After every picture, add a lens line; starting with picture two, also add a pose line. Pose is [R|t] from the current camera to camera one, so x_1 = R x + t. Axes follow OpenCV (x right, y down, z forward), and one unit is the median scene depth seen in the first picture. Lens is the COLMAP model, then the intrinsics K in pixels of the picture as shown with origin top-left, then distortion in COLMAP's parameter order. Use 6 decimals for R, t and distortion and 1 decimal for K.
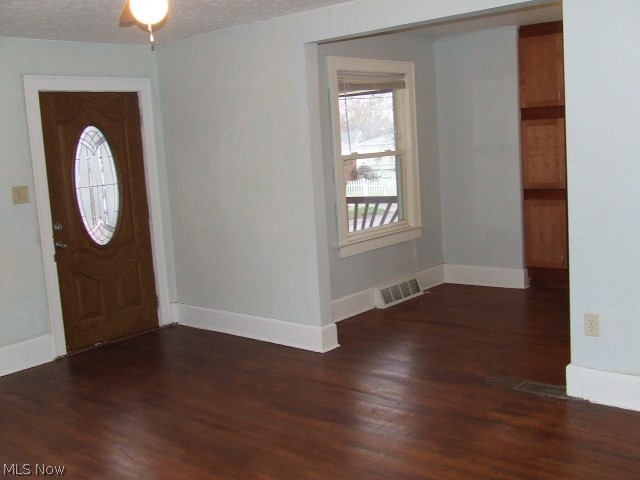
lens RADIAL K [[705.9, 0, 321.5], [0, 705.9, 231.4], [0, 0, 1]] dist [-0.090298, 0.111701]
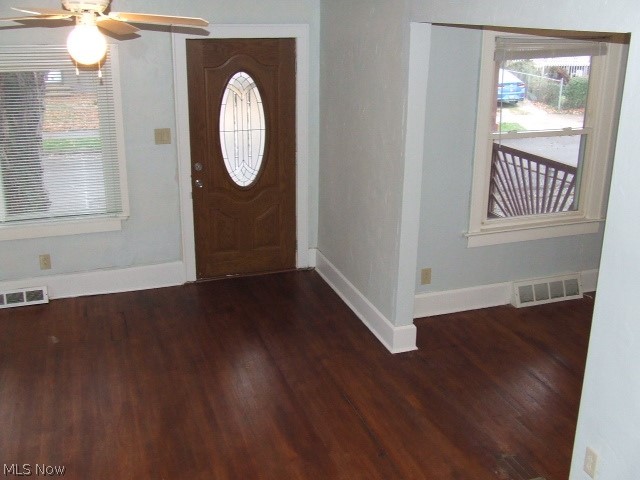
lens RADIAL K [[705.9, 0, 321.5], [0, 705.9, 231.4], [0, 0, 1]] dist [-0.090298, 0.111701]
pose [[0.863363, 0.223499, -0.452386, 0.277801], [-0.126606, 0.963825, 0.234549, -0.175810], [0.488442, -0.145226, 0.860426, 0.136745]]
